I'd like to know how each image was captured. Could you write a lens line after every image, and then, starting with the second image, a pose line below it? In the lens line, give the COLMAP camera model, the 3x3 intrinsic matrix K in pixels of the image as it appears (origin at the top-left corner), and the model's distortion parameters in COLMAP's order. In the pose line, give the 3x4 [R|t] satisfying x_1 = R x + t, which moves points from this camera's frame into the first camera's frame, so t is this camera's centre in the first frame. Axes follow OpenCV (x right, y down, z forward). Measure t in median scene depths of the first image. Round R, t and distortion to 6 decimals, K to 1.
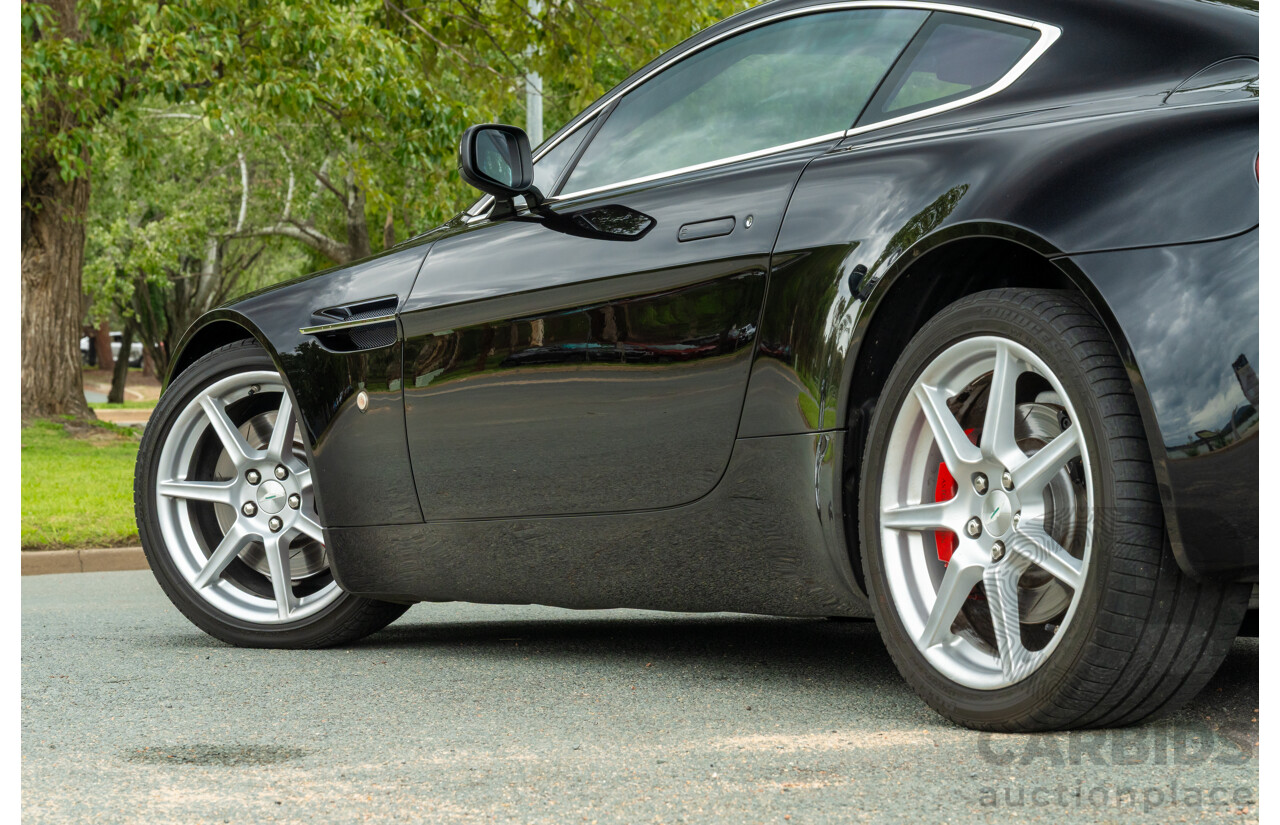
lens RADIAL K [[4995.6, 0, 621.3], [0, 4995.6, 419.2], [0, 0, 1]] dist [0.215935, 2.579529]
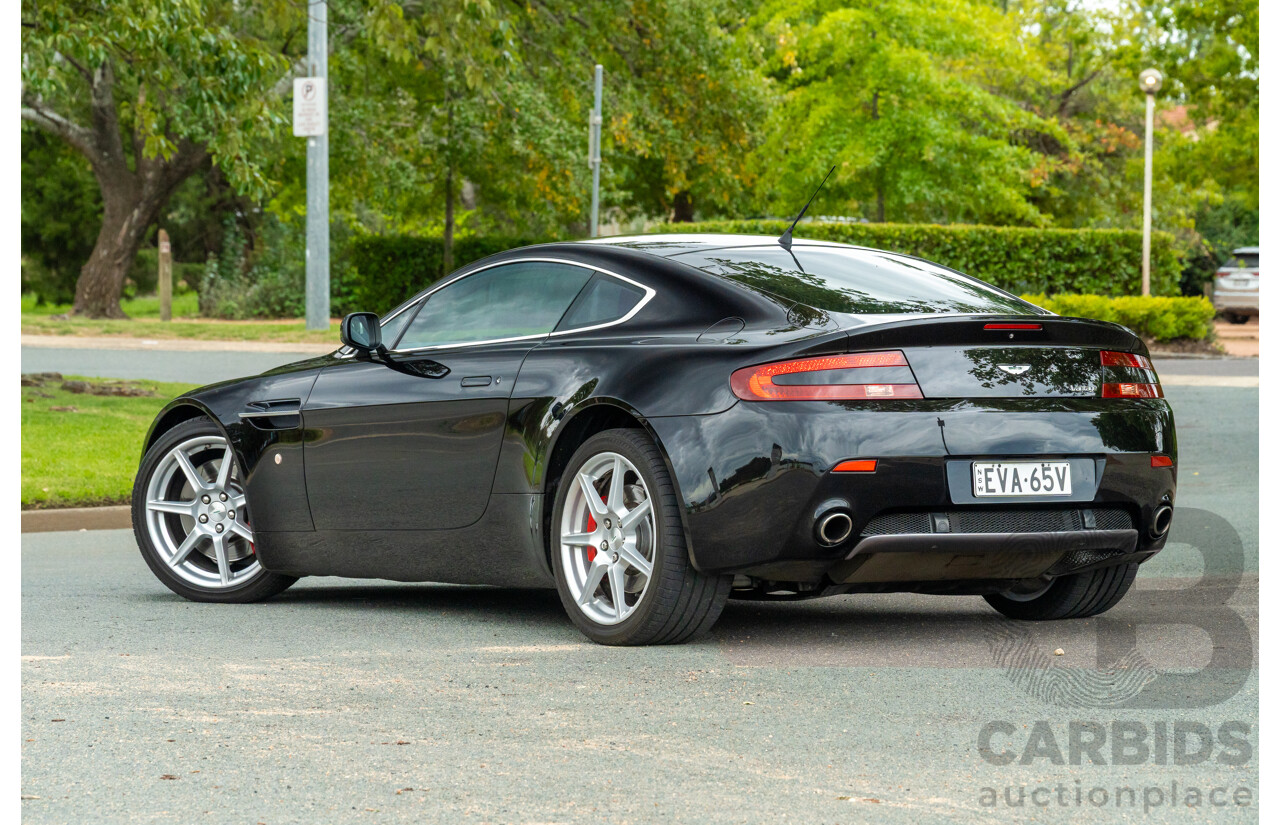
lens RADIAL K [[5046.3, 0, 640.0], [0, 5046.3, 412.5], [0, 0, 1]] dist [-0.382661, 57.829434]
pose [[0.998973, 0.009924, 0.044199, -0.004708], [-0.010234, 0.999925, 0.006774, -0.035225], [-0.044128, -0.007220, 0.999000, -0.795271]]
